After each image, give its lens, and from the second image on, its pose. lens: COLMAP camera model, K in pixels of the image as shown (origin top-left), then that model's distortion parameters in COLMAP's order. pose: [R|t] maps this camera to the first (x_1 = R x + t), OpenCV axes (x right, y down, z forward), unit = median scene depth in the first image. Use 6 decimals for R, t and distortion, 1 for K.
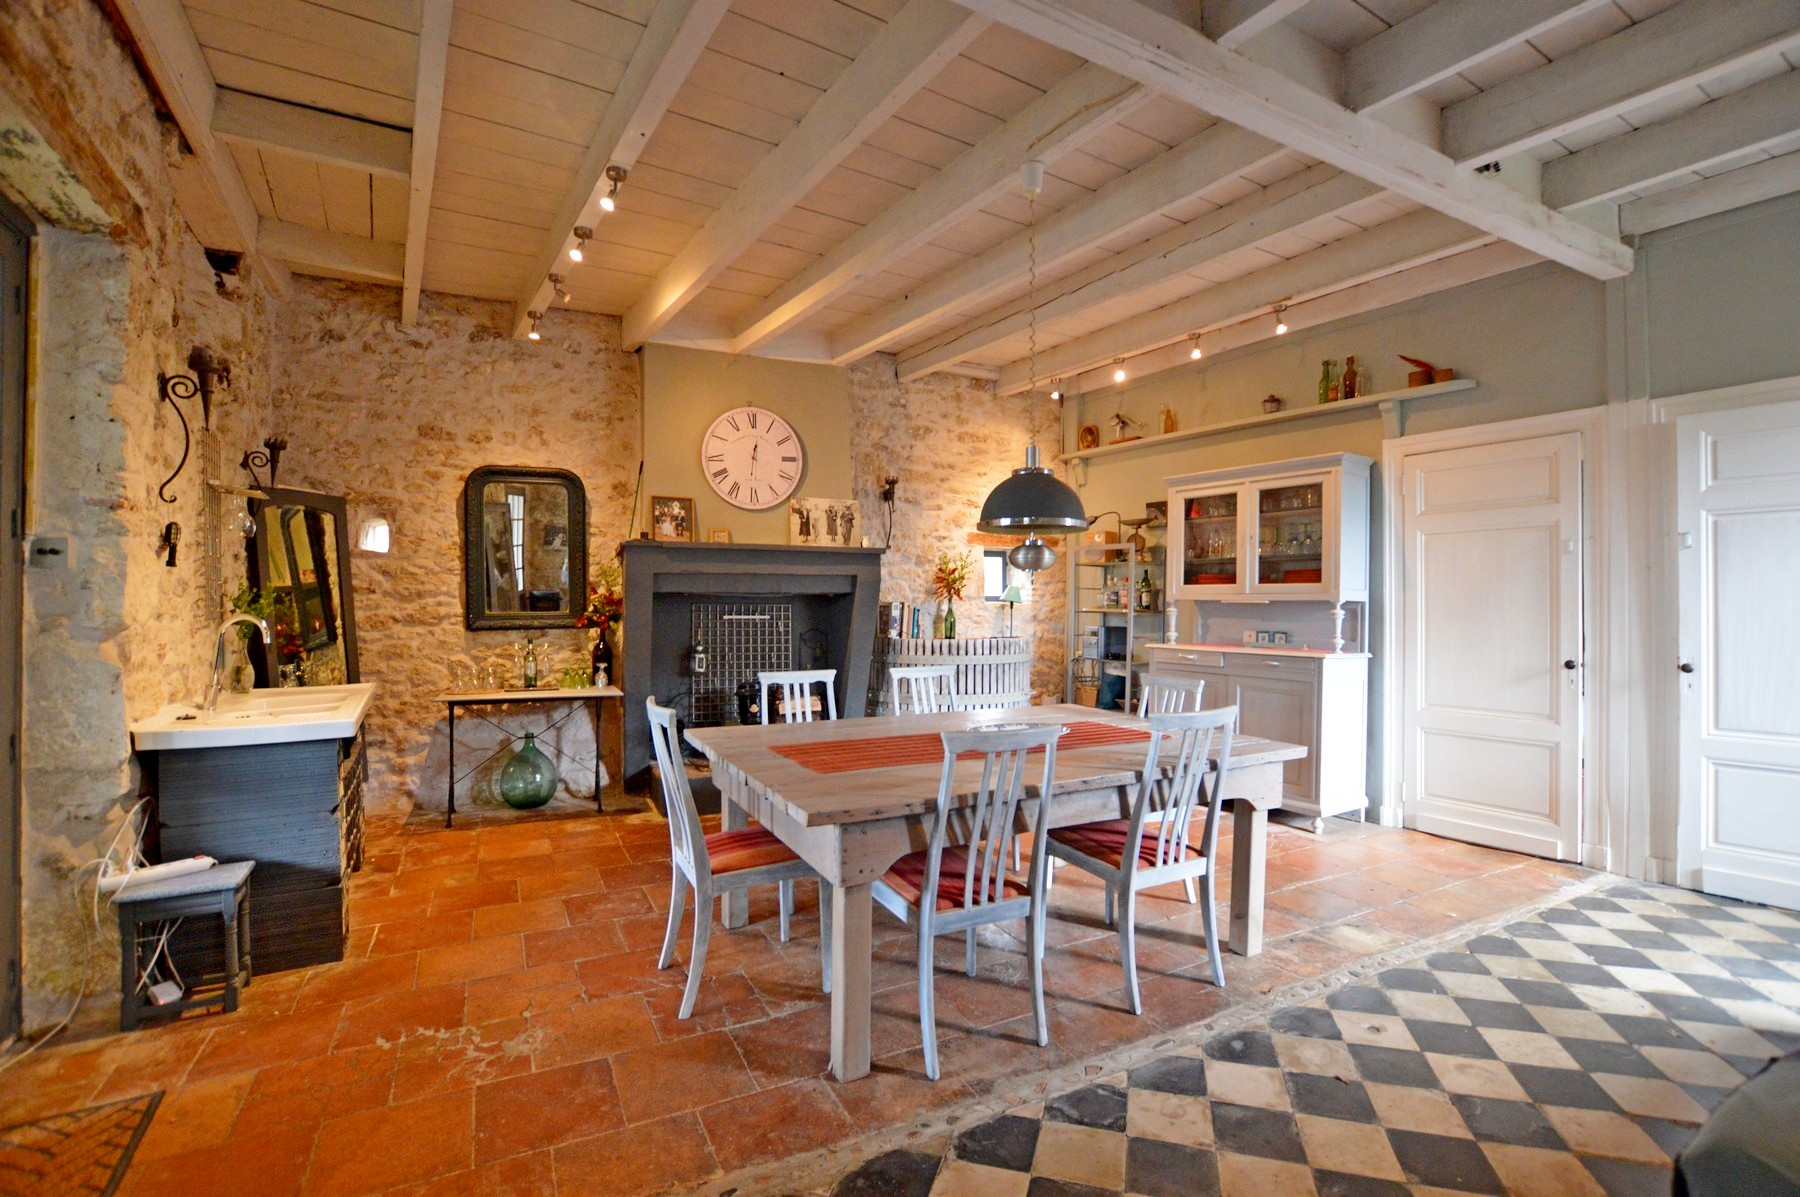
lens RADIAL K [[796.1, 0, 904.8], [0, 796.1, 599.9], [0, 0, 1]] dist [-0.036874, 0.005281]
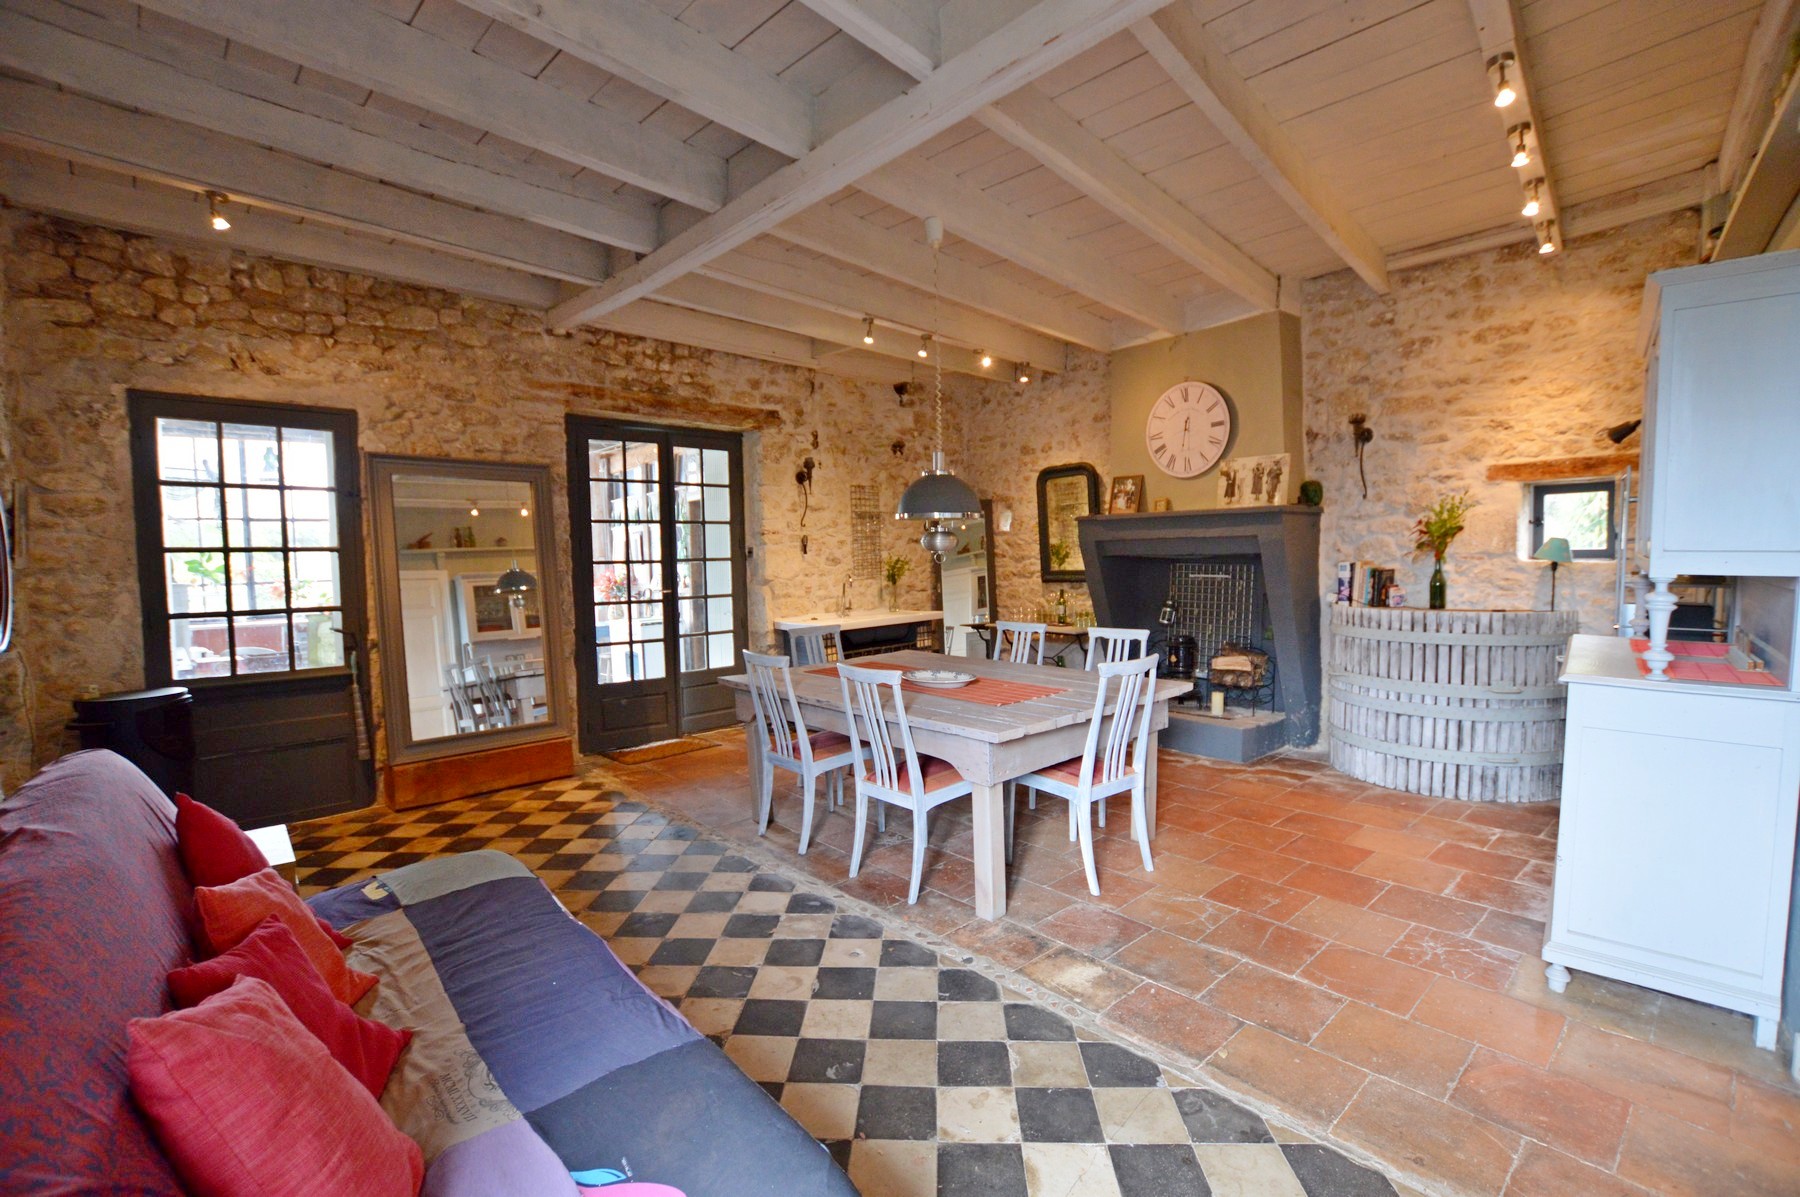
lens RADIAL K [[796.1, 0, 904.8], [0, 796.1, 599.9], [0, 0, 1]] dist [-0.036874, 0.005281]
pose [[0.255802, 0.051416, -0.965361, 0.774084], [0.026492, 0.997837, 0.060165, -0.022801], [0.966366, -0.040964, 0.253887, 0.351521]]
